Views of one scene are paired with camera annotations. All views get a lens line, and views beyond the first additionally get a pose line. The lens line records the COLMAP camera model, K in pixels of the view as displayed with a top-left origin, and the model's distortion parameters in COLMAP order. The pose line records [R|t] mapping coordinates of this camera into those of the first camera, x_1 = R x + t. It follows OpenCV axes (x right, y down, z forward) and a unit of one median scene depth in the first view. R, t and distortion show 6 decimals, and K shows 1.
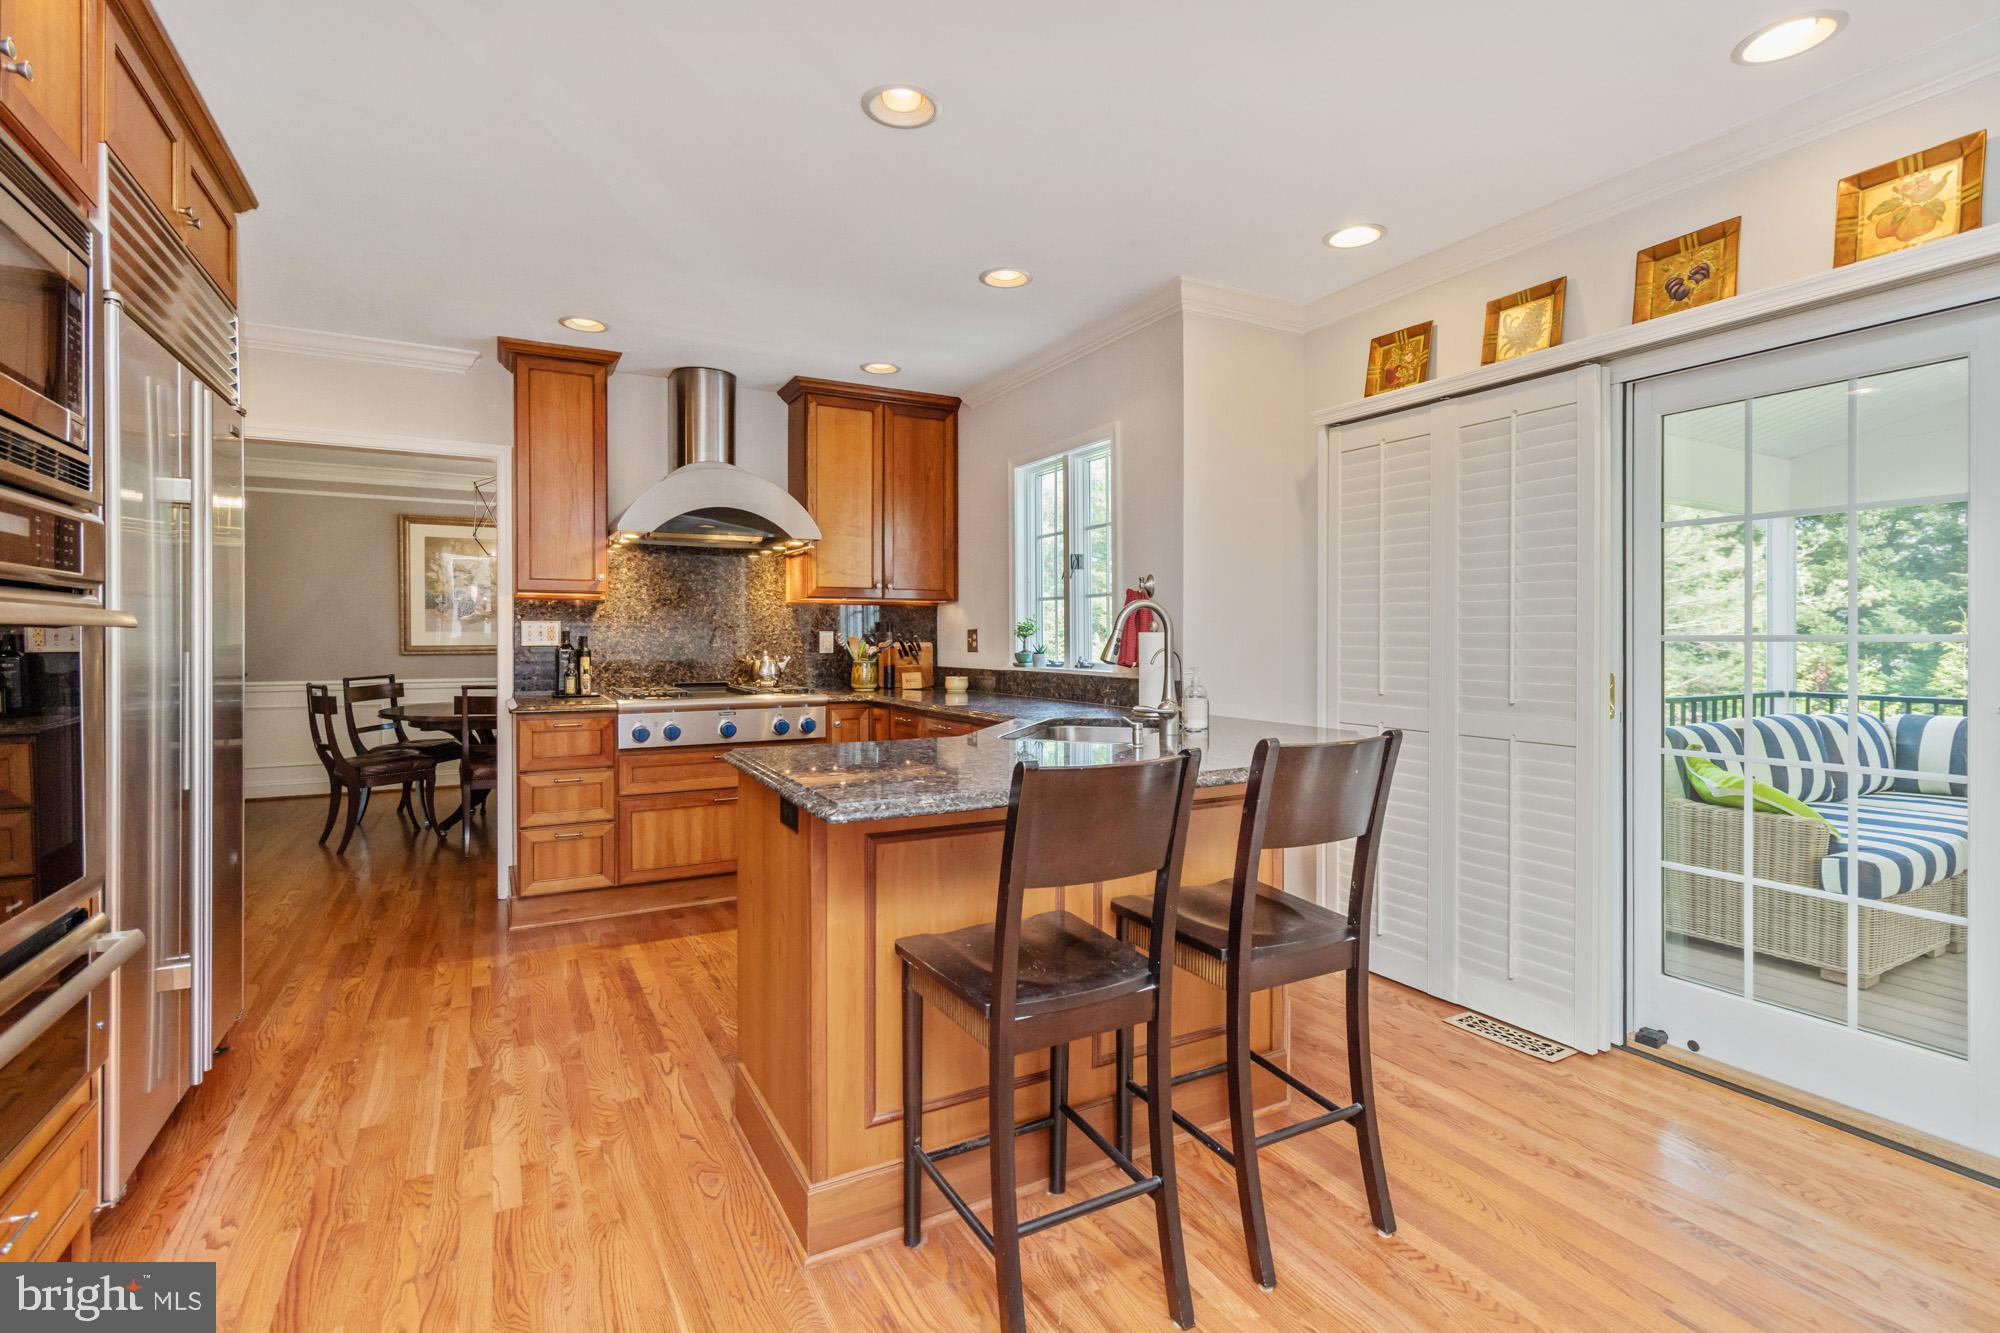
lens RADIAL K [[924.4, 0, 997.8], [0, 924.4, 645.4], [0, 0, 1]] dist [0.002445, 0.000230]
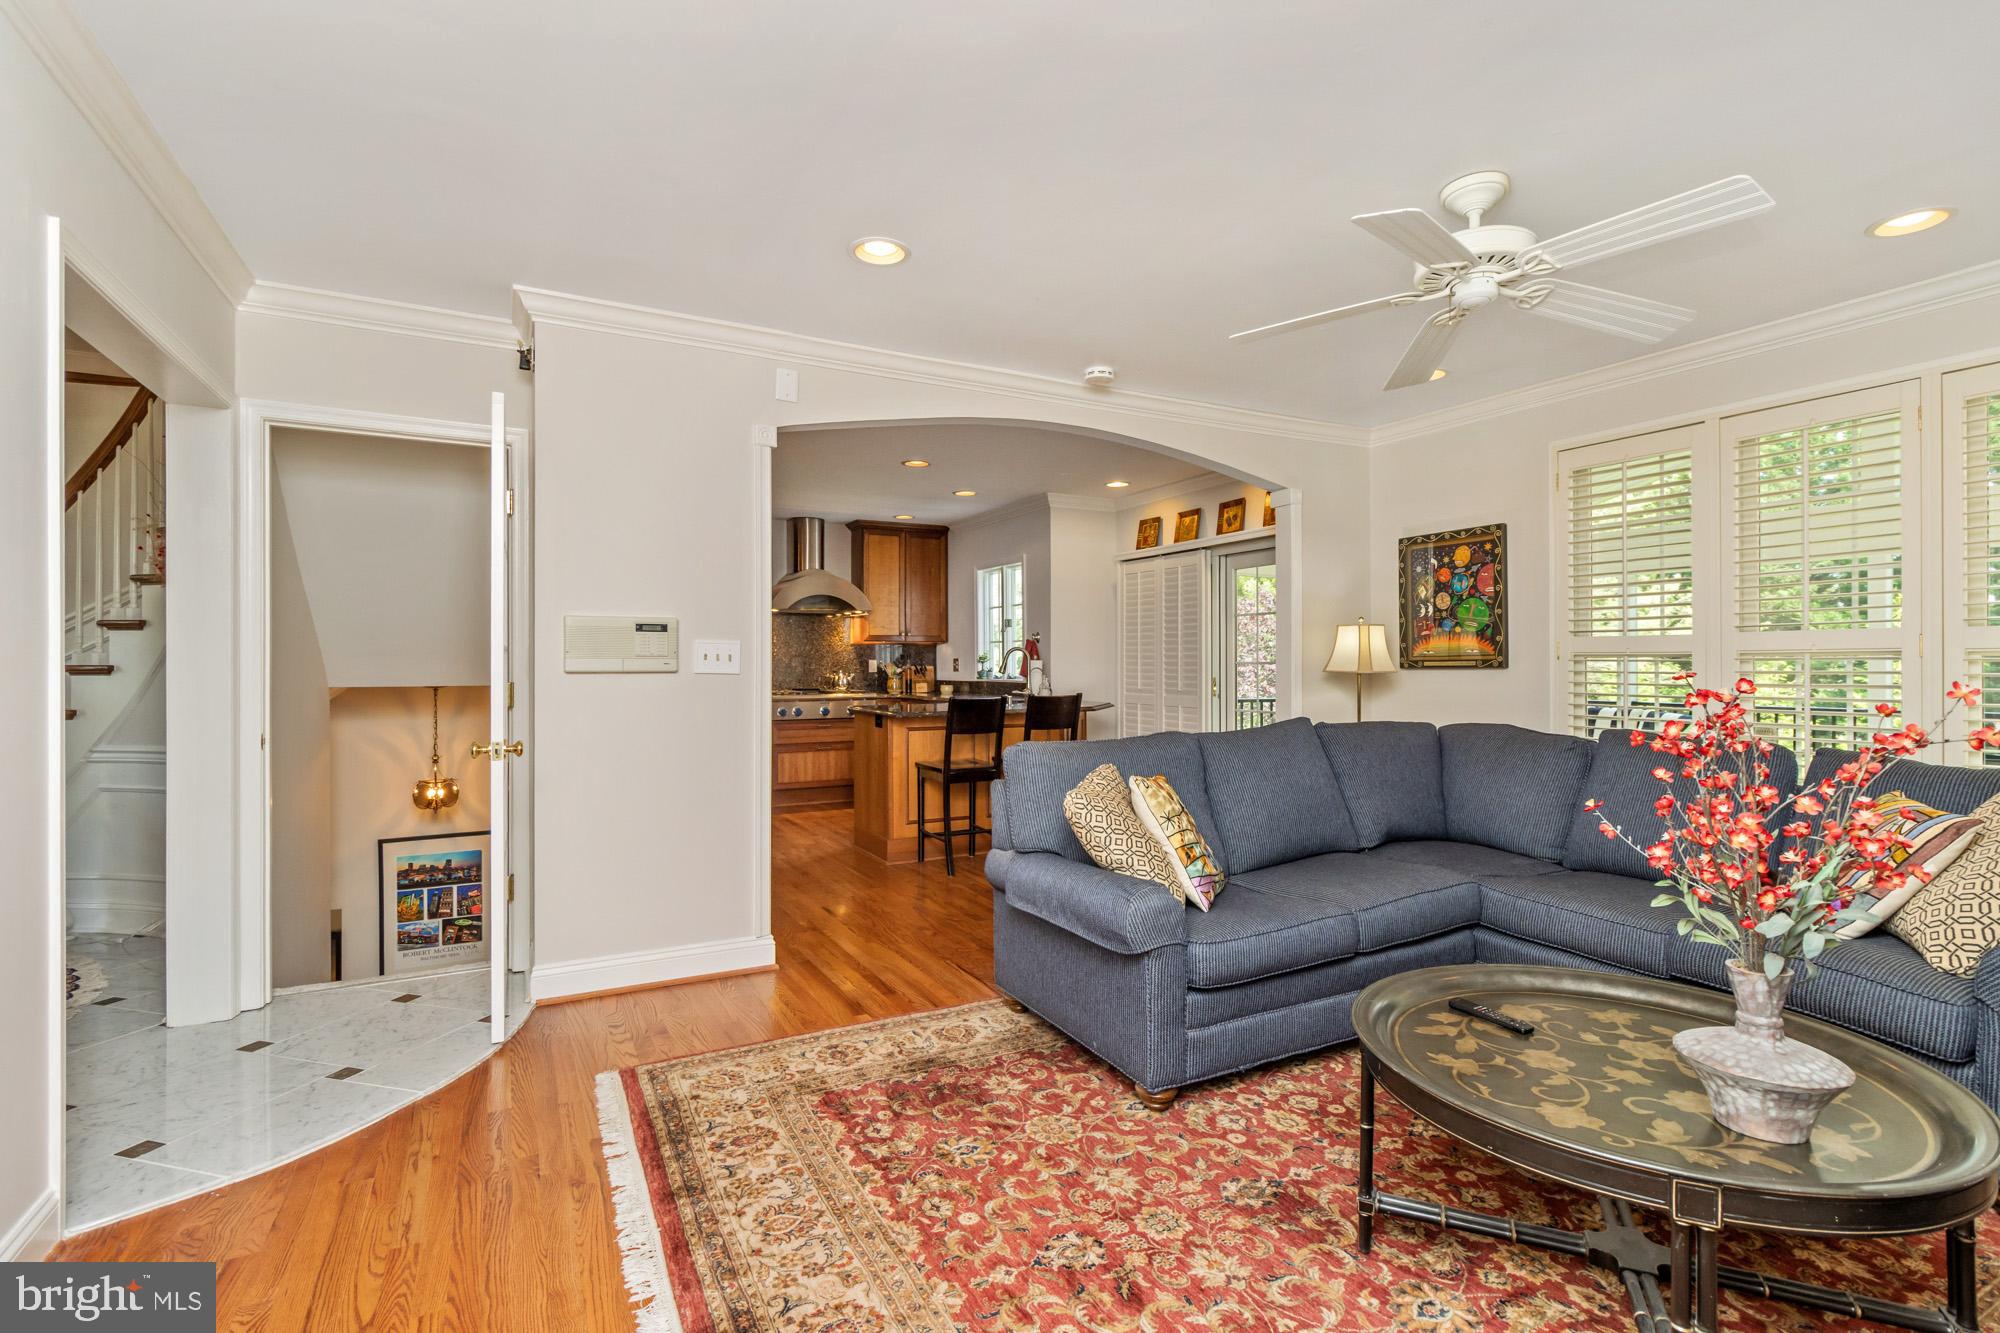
lens RADIAL K [[924.4, 0, 1001.3], [0, 924.4, 669.0], [0, 0, 1]] dist [0.002445, 0.000230]
pose [[0.999979, -0.001218, -0.006288, 0.075077], [0.001200, 0.999995, -0.002941, 0.008409], [0.006291, 0.002934, 0.999976, -0.809876]]
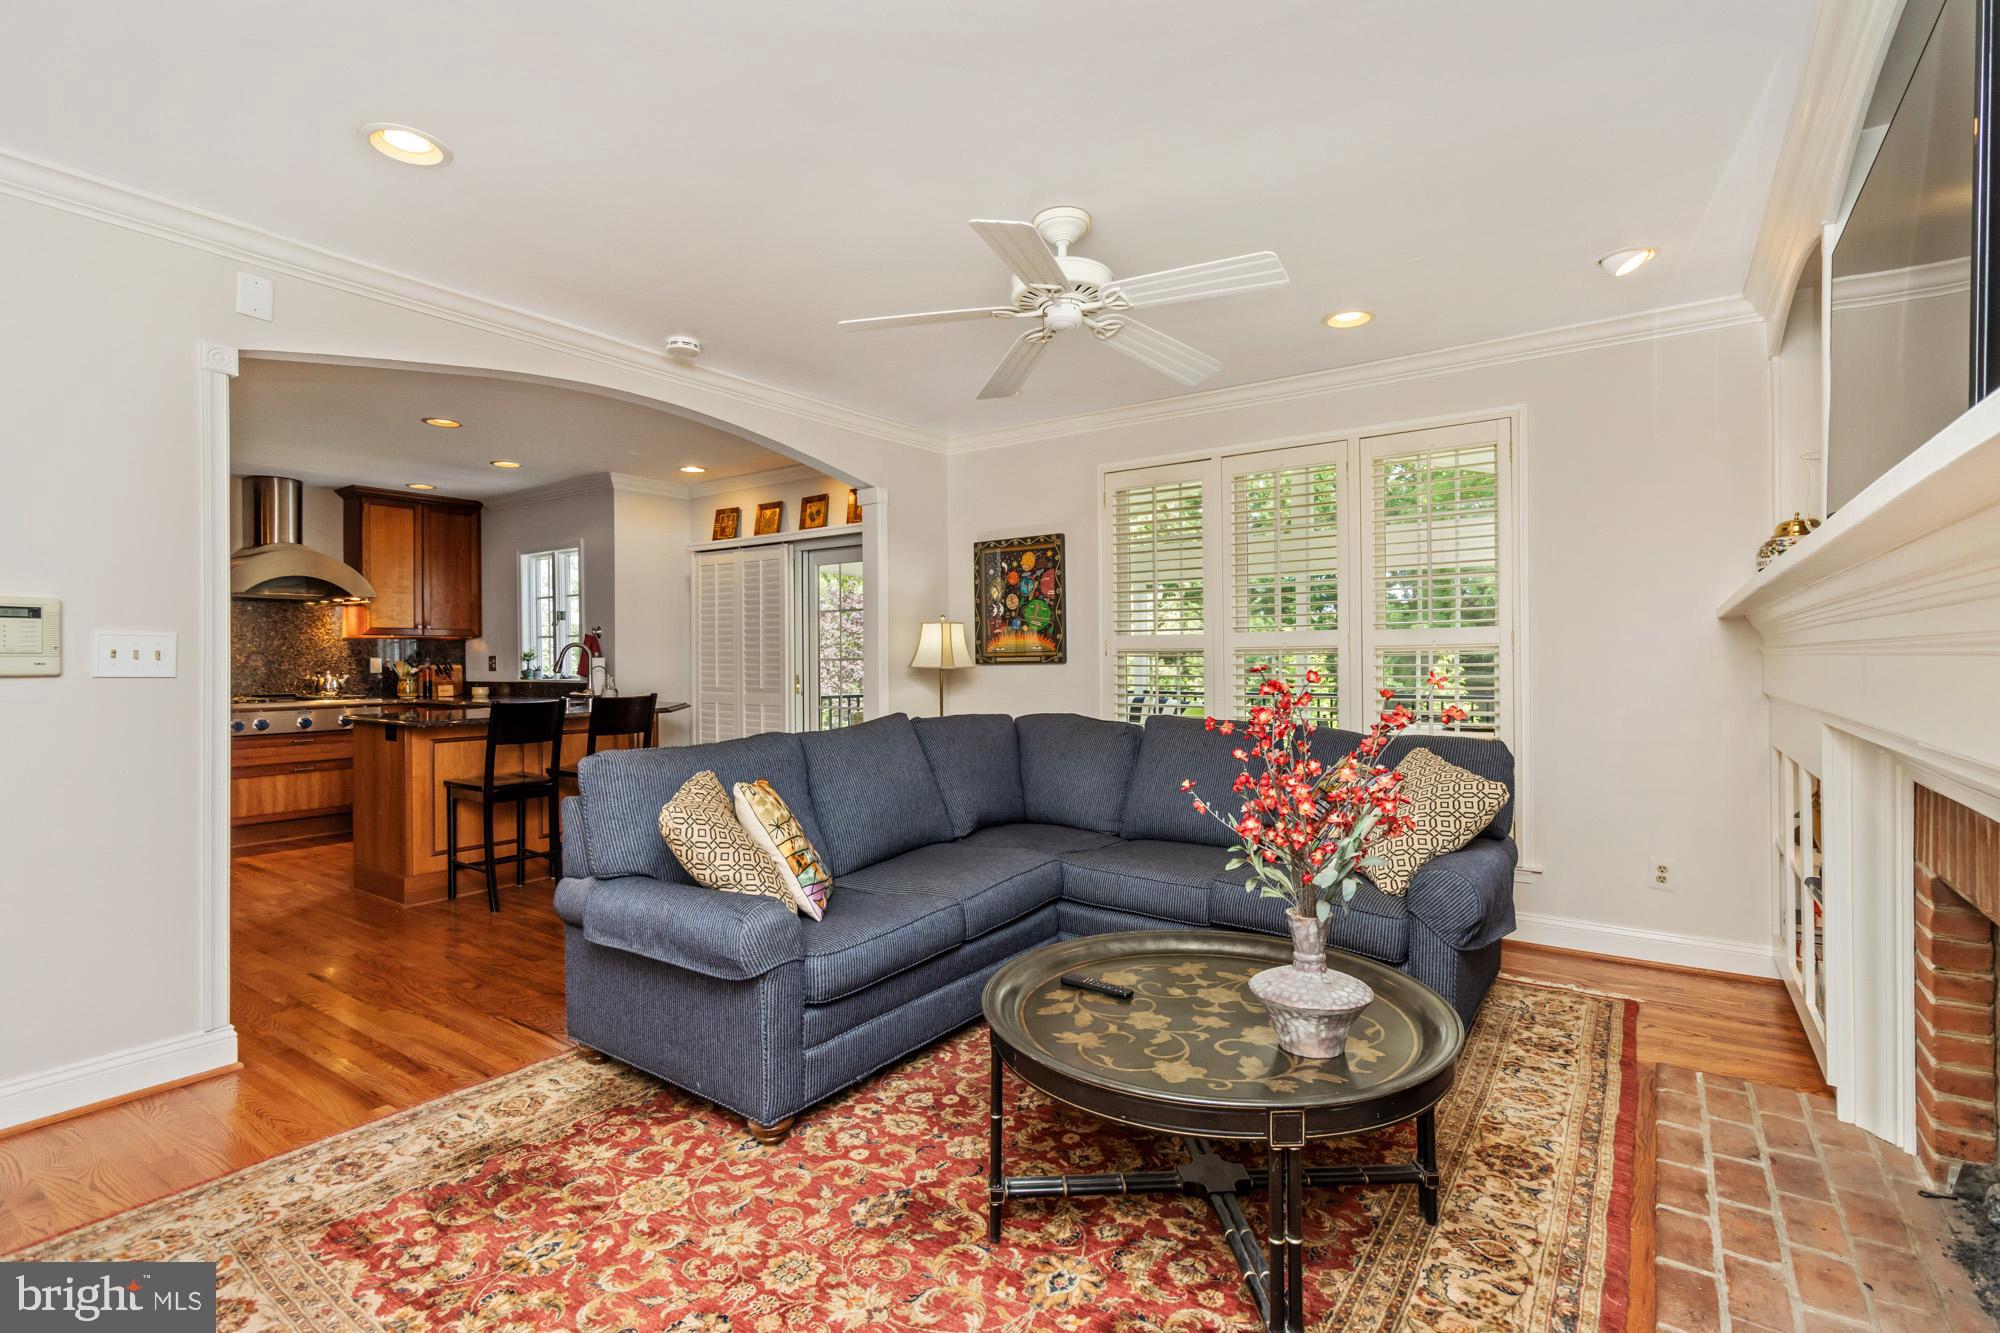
lens RADIAL K [[924.4, 0, 1009.6], [0, 924.4, 660.3], [0, 0, 1]] dist [0.002445, 0.000230]
pose [[0.894957, -0.005751, 0.446116, 0.058175], [0.009678, 0.999932, -0.006524, 0.008303], [-0.446048, 0.010156, 0.894951, -0.779373]]
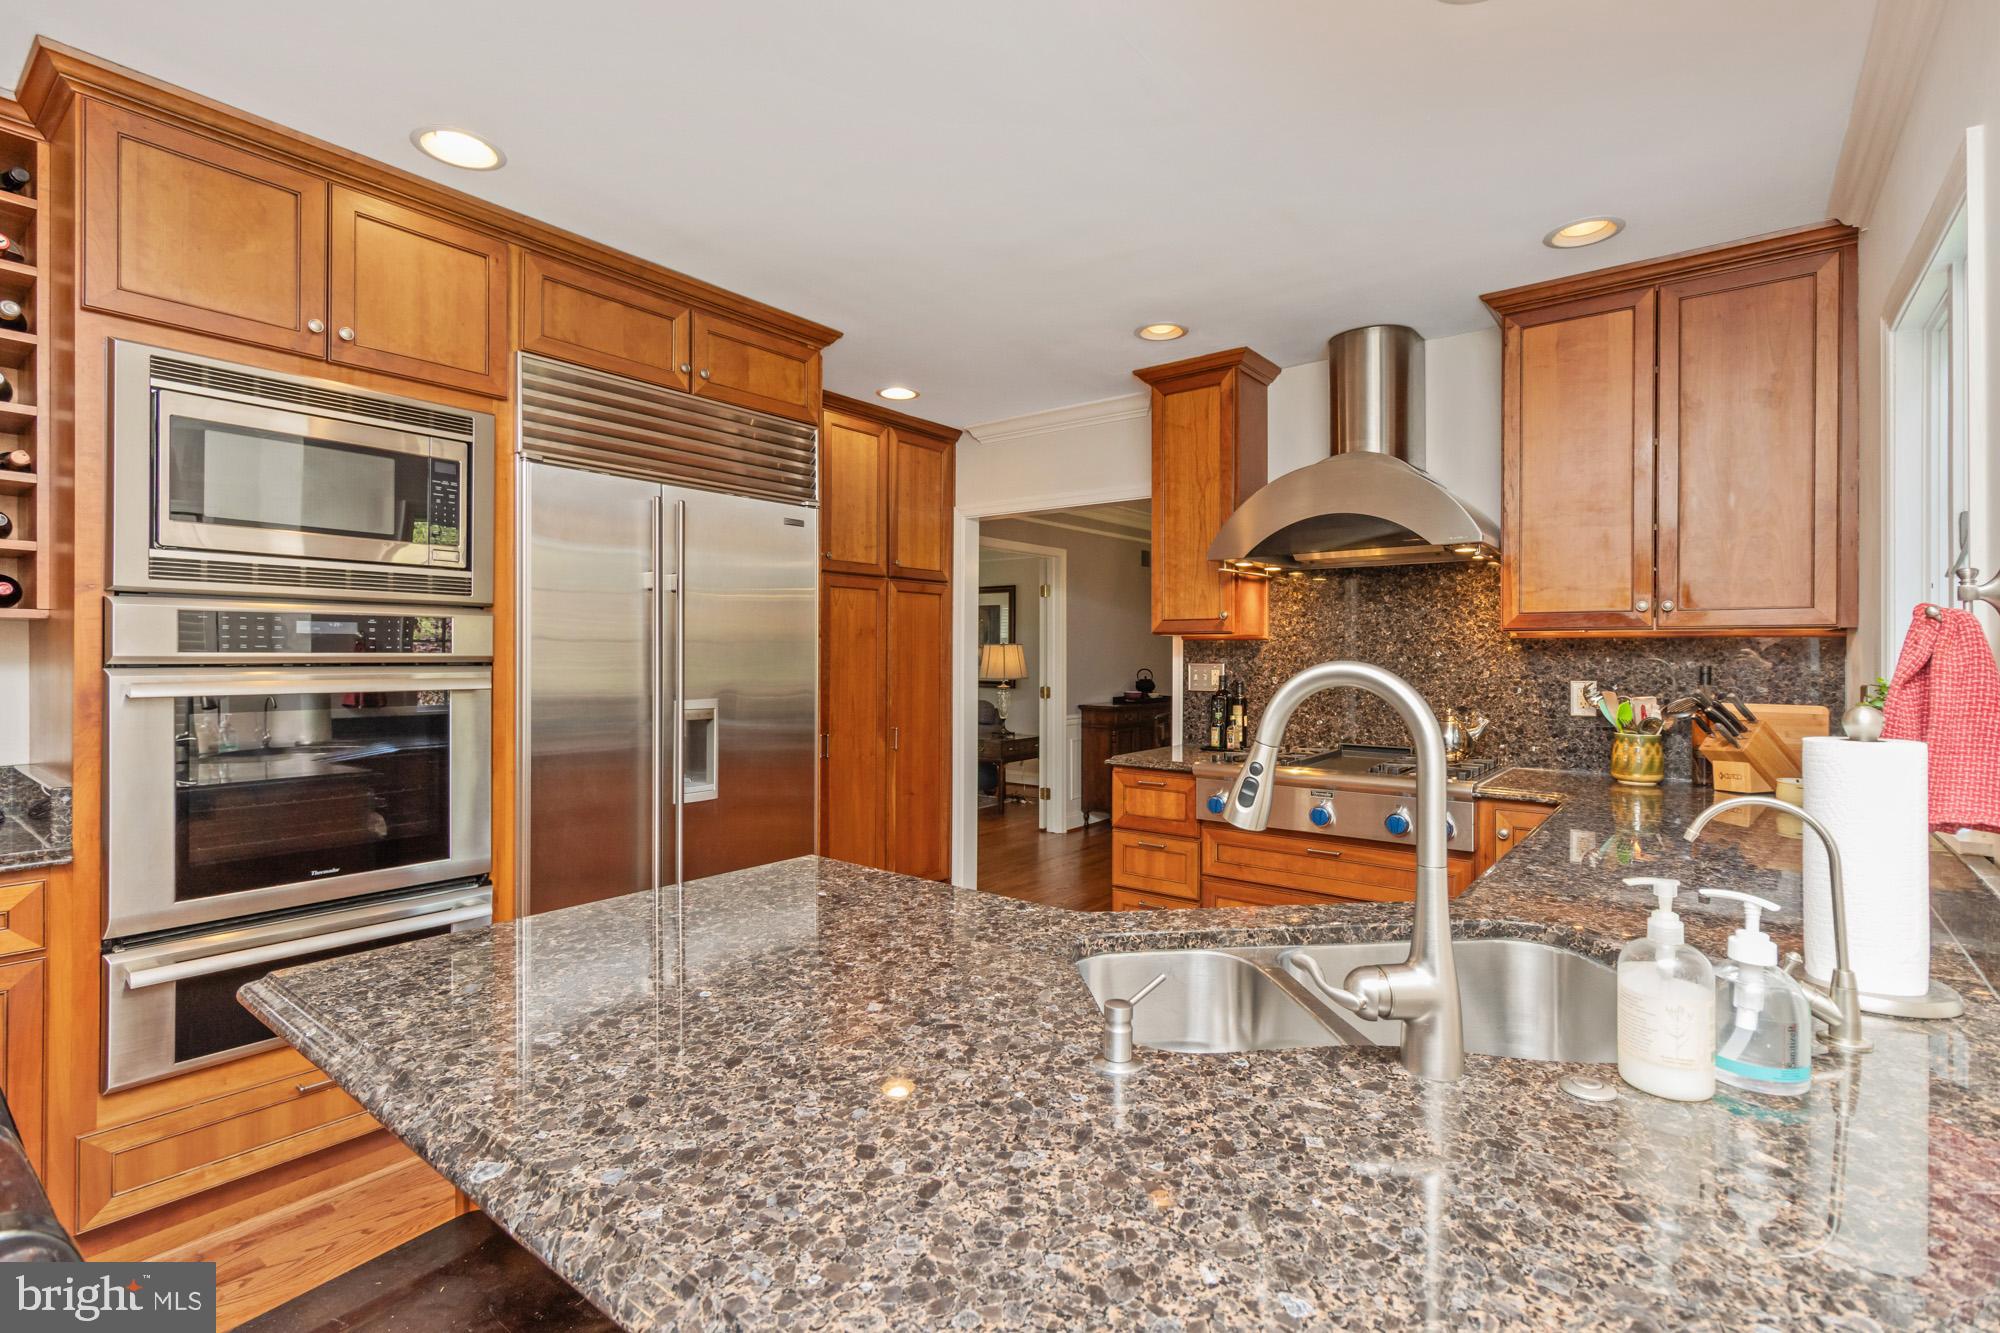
lens RADIAL K [[924.4, 0, 998.2], [0, 924.4, 665.4], [0, 0, 1]] dist [0.002445, 0.000230]
pose [[0.401875, 0.014341, -0.915582, 0.247993], [-0.011528, 0.999877, 0.010601, -0.030128], [0.915622, 0.006295, 0.401991, 0.417863]]
